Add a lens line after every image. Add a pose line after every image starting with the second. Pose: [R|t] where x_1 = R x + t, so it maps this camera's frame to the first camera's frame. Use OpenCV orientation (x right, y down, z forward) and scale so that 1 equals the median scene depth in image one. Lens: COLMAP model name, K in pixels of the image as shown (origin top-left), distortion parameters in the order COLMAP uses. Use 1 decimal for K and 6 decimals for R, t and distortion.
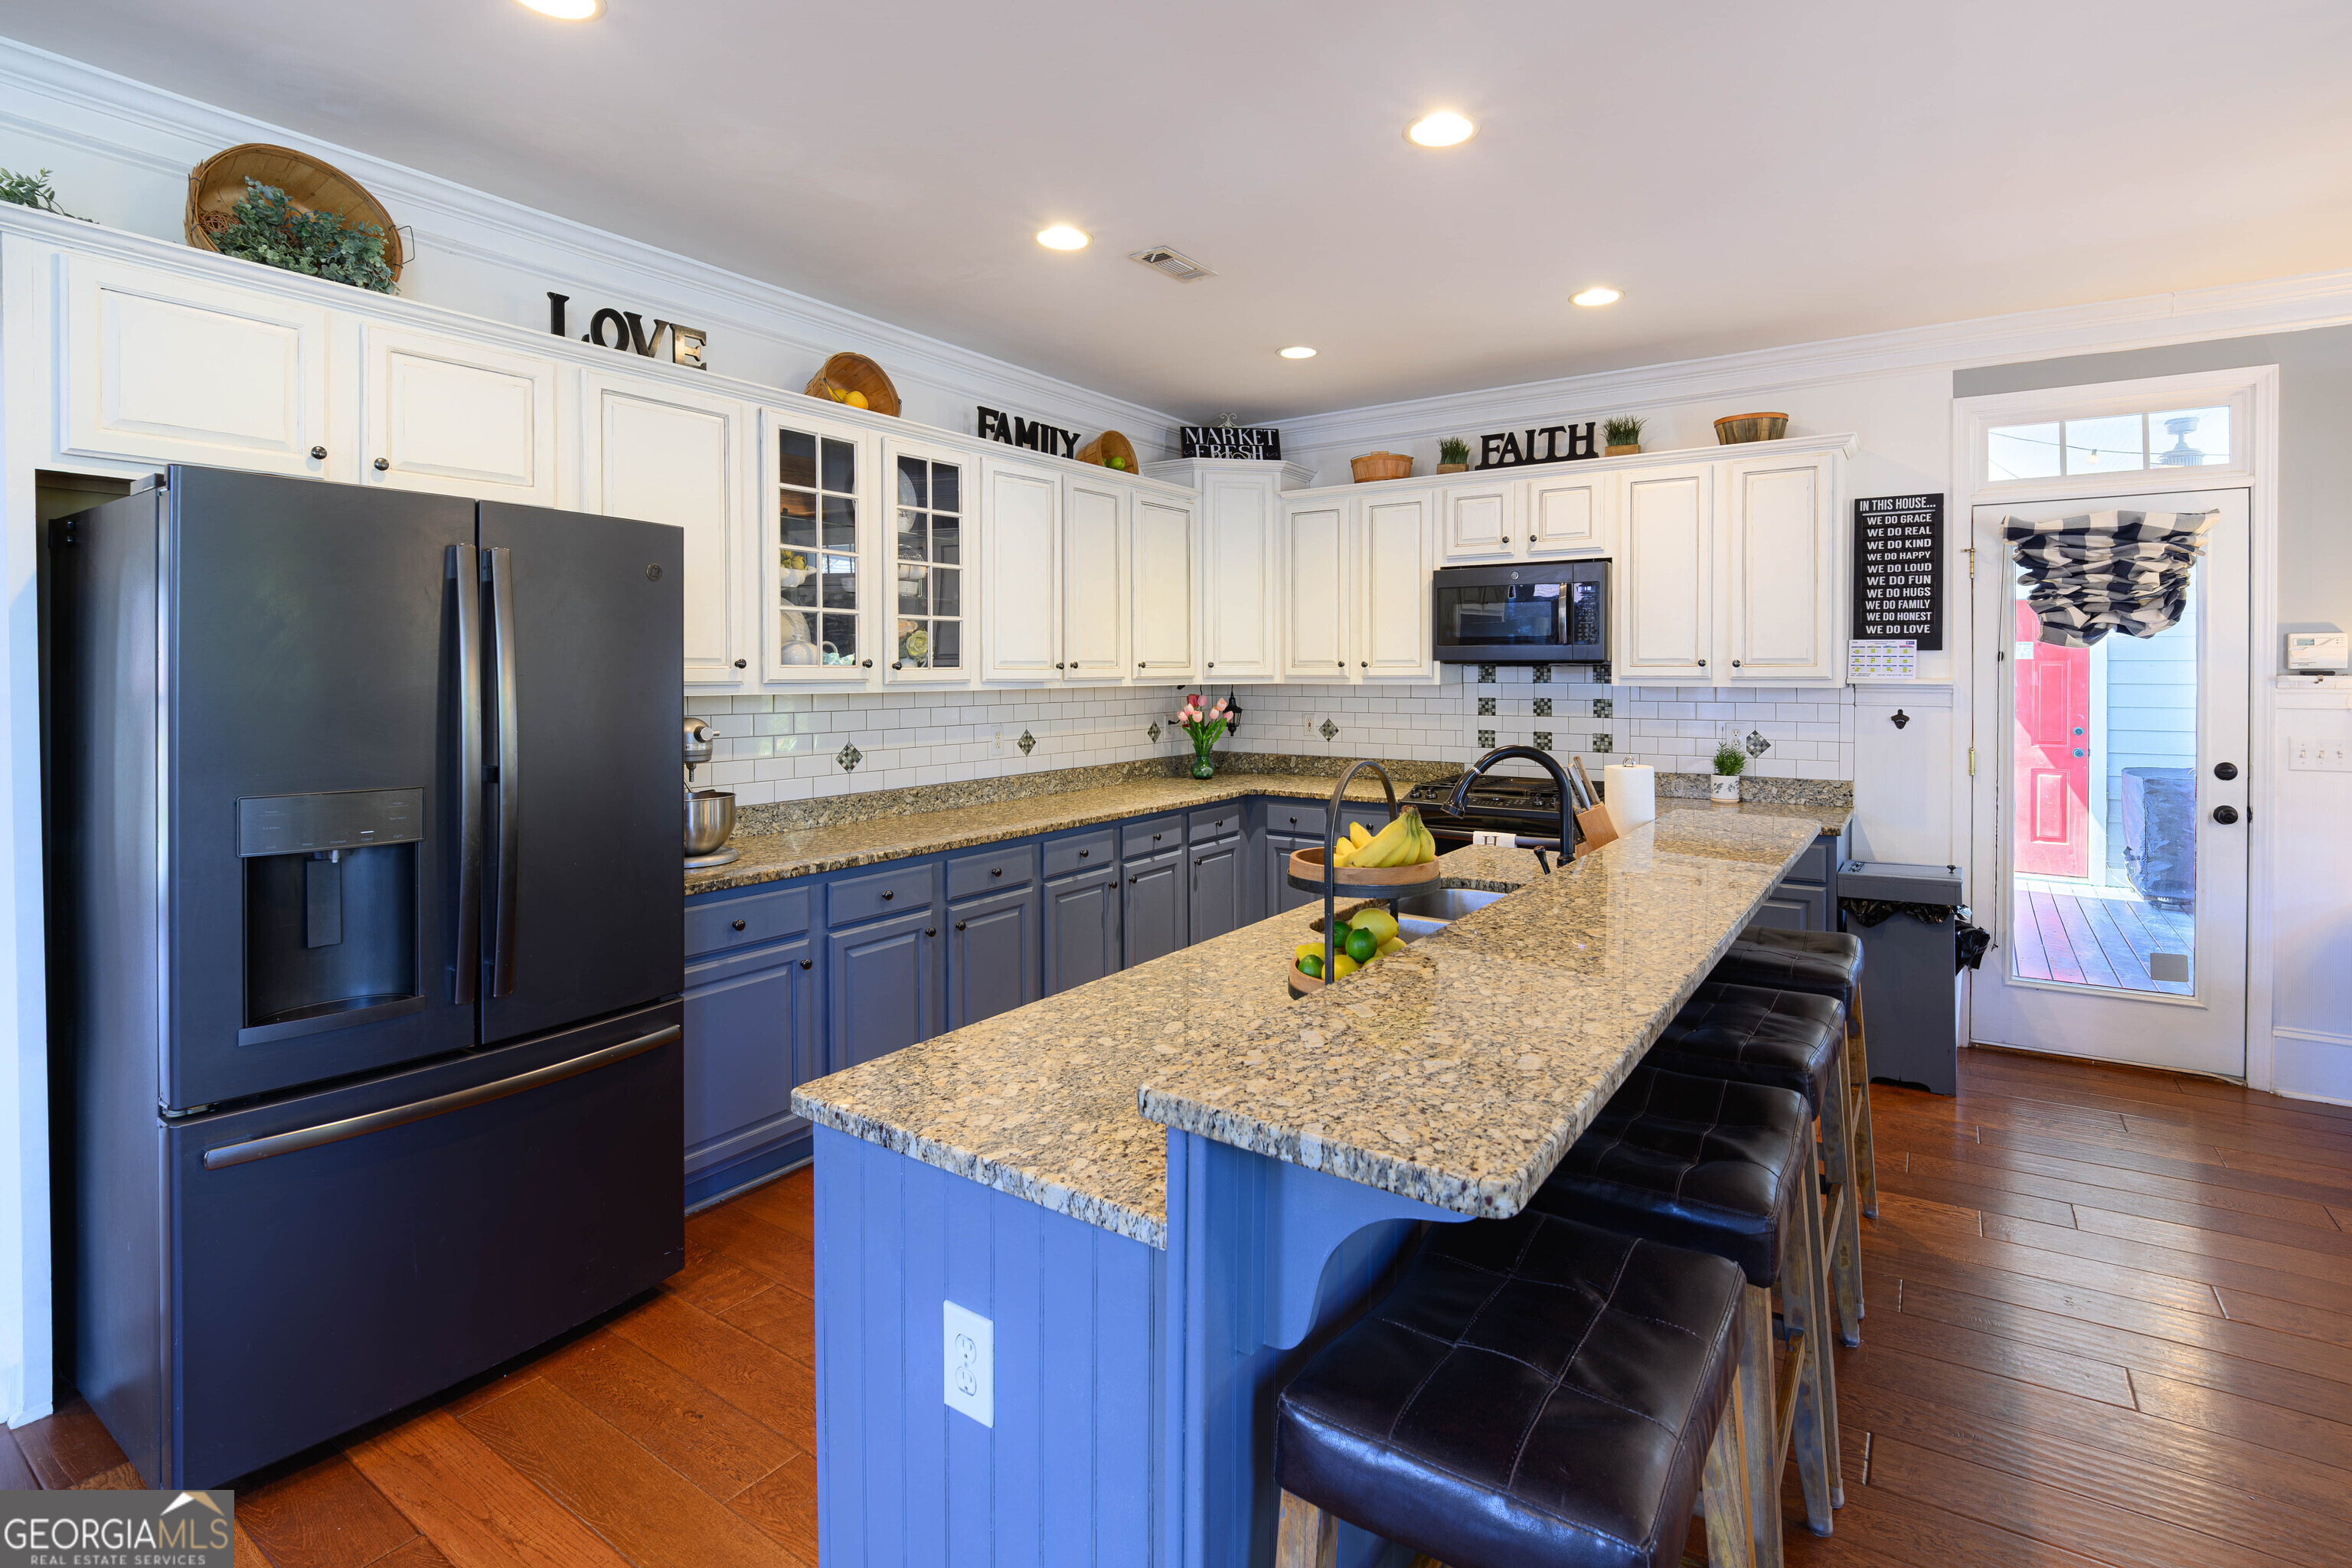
lens RADIAL K [[1108.3, 0, 1278.2], [0, 1108.3, 686.6], [0, 0, 1]] dist [0.001802, -0.012852]
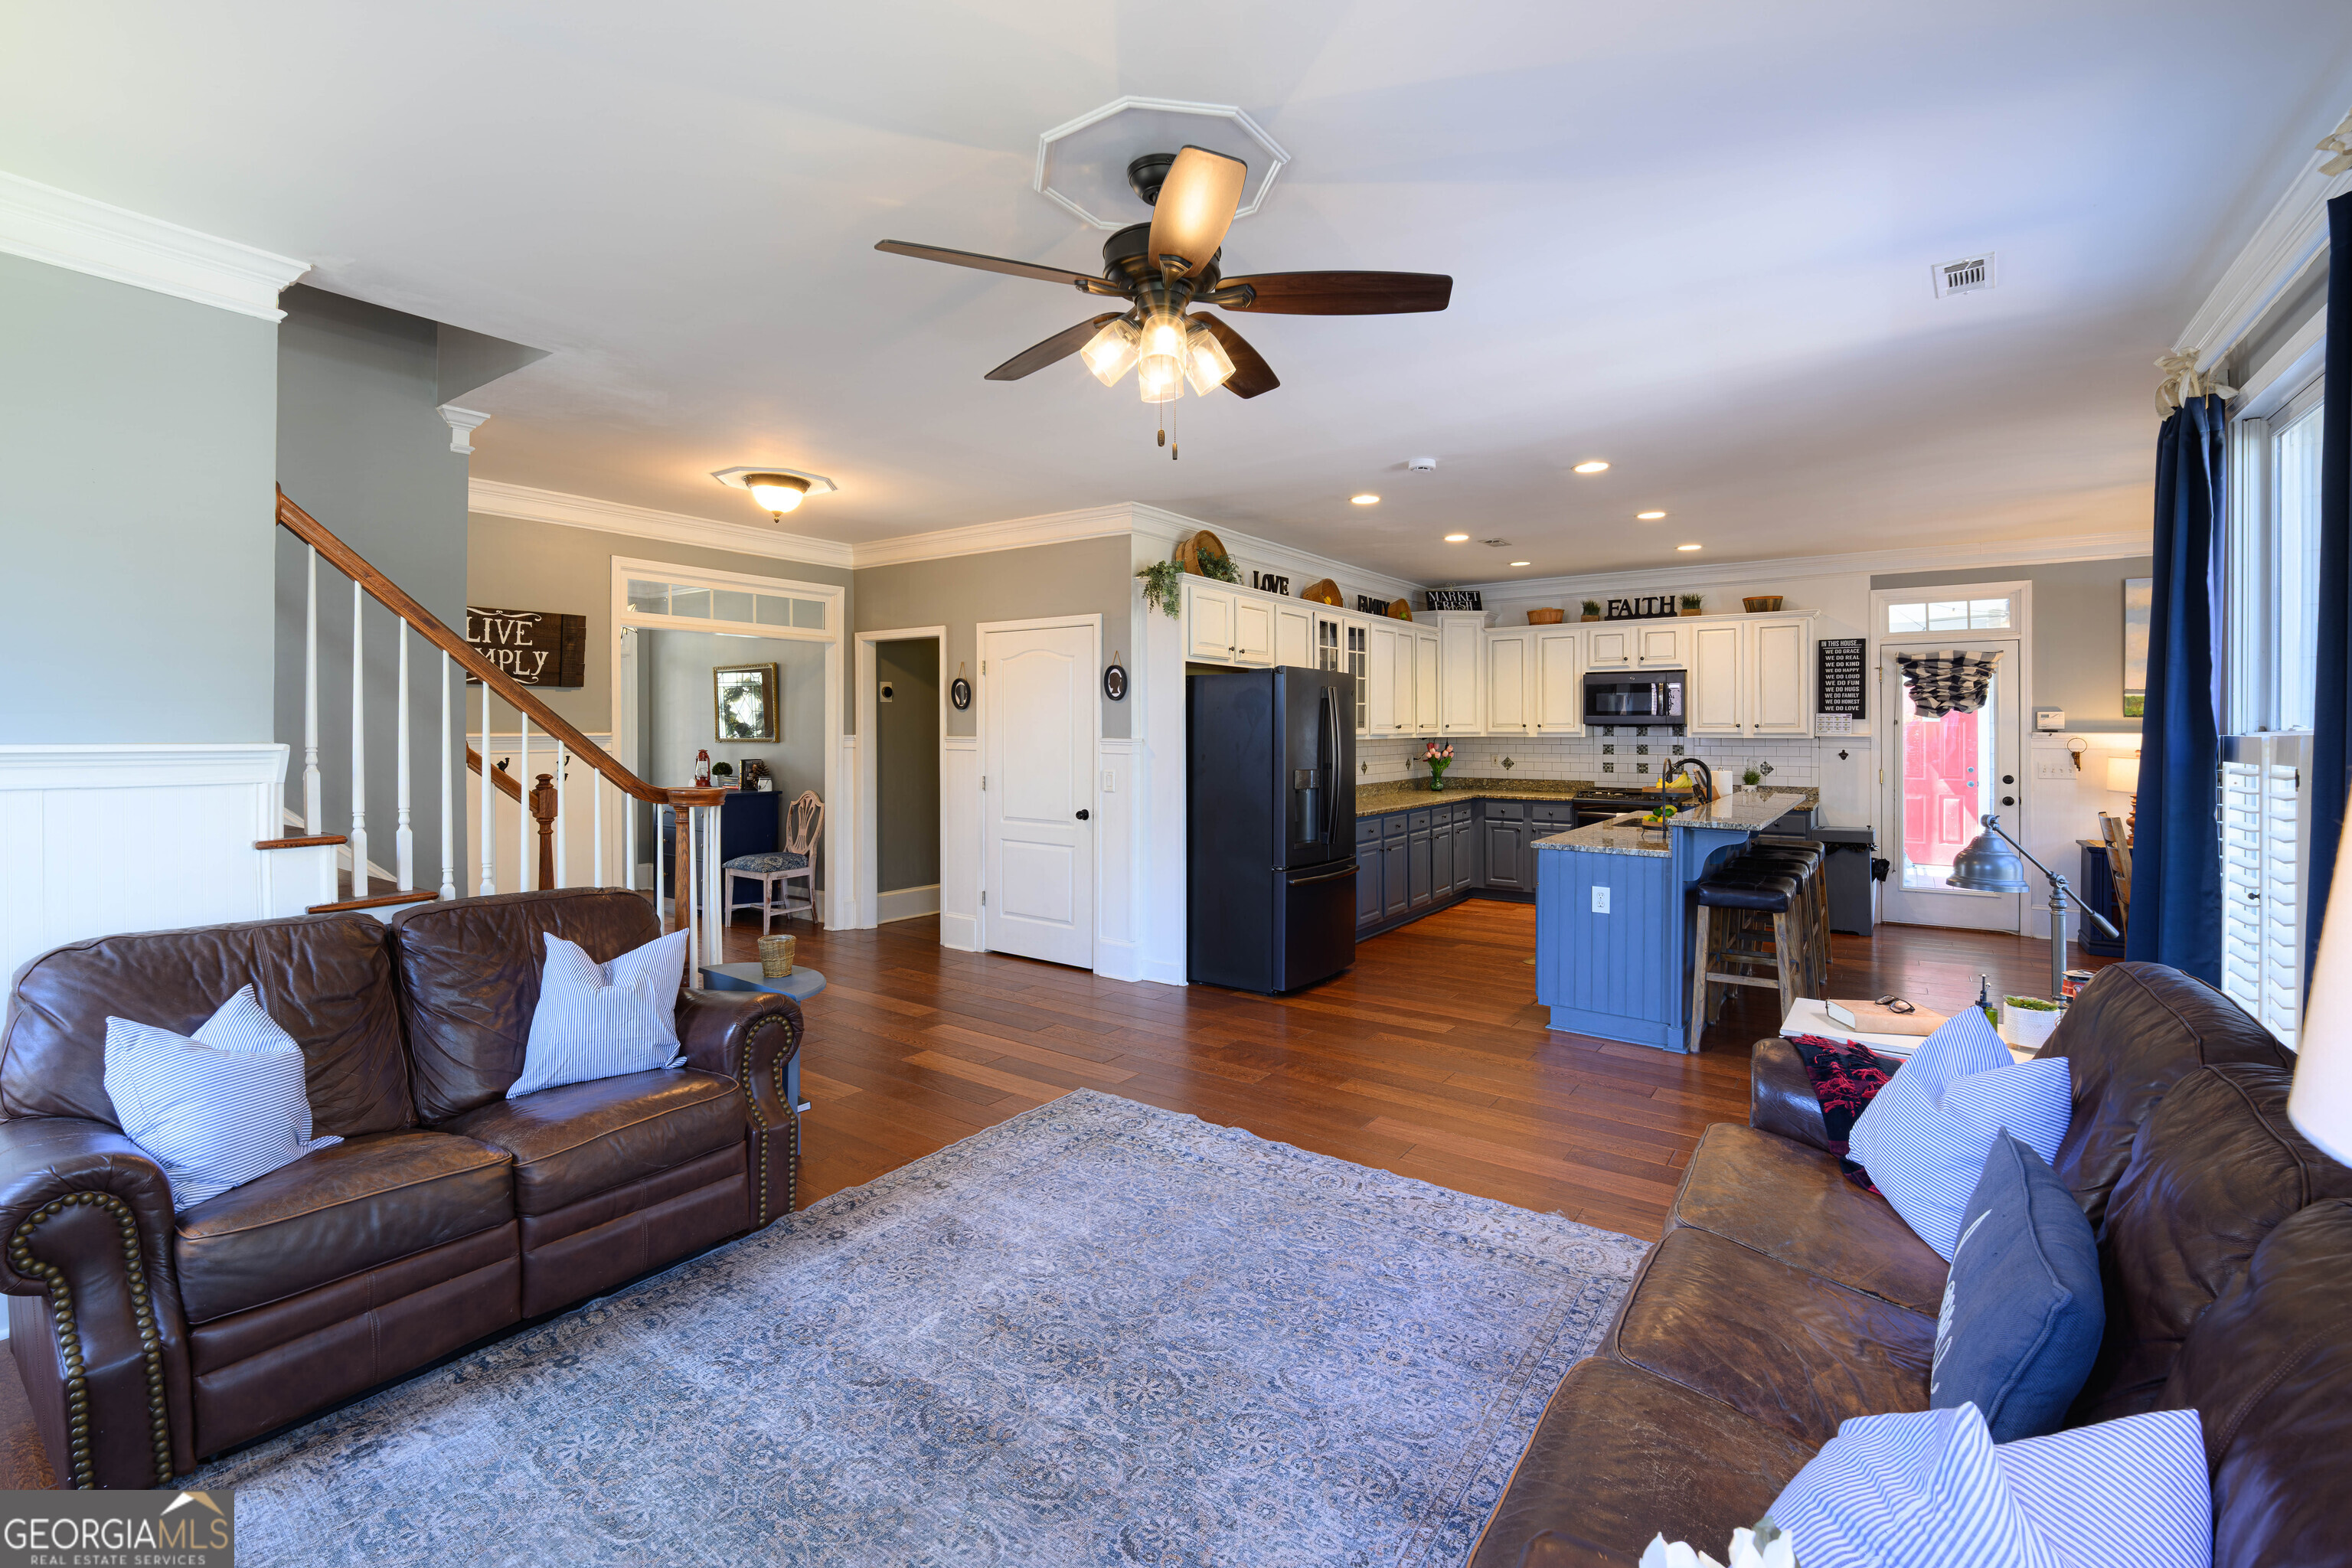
lens RADIAL K [[1040.8, 0, 1175.4], [0, 1040.8, 735.2], [0, 0, 1]] dist [-0.023533, -0.000780]
pose [[0.997311, 0.000635, -0.073278, -0.462495], [-0.001180, 0.999972, -0.007394, 0.009873], [0.073271, 0.007461, 0.997284, -0.866379]]
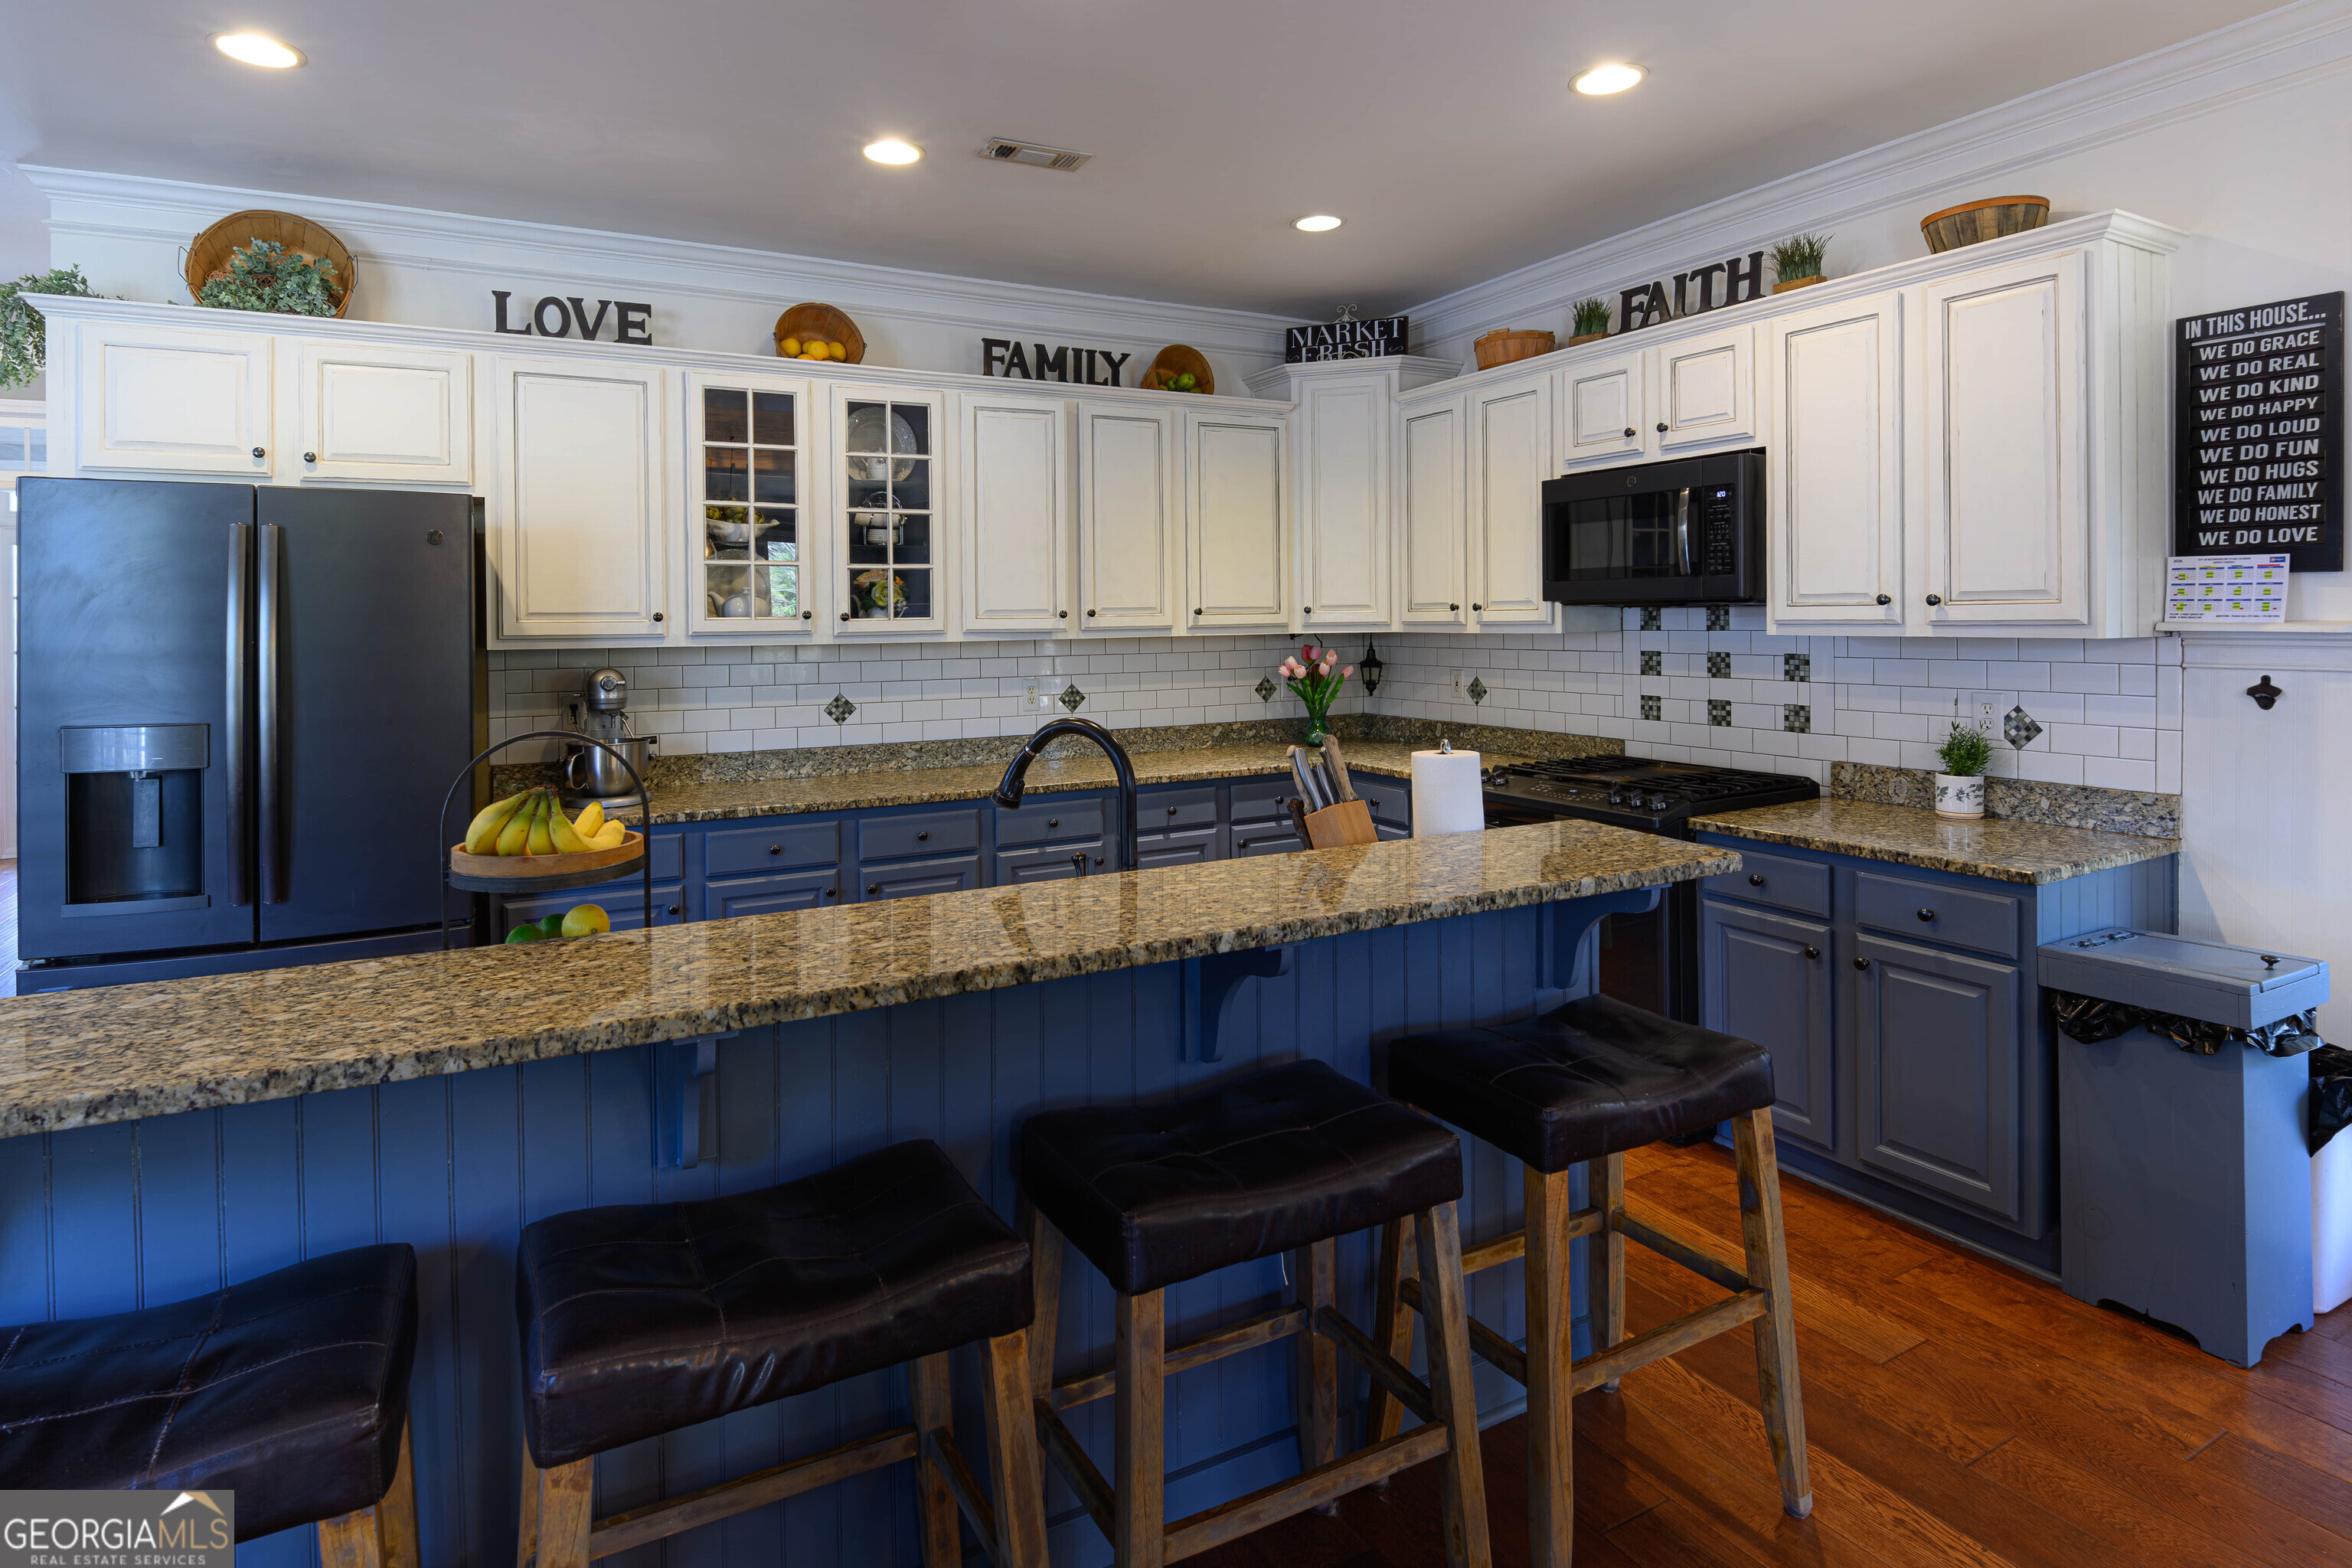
lens RADIAL K [[1254.3, 0, 1174.9], [0, 1254.3, 636.8], [0, 0, 1]] dist [-0.000212, -0.018847]
pose [[0.866188, -0.000974, -0.499718, 0.390890], [0.003234, 0.999988, 0.003656, -0.003817], [0.499708, -0.004783, 0.866181, 0.157927]]
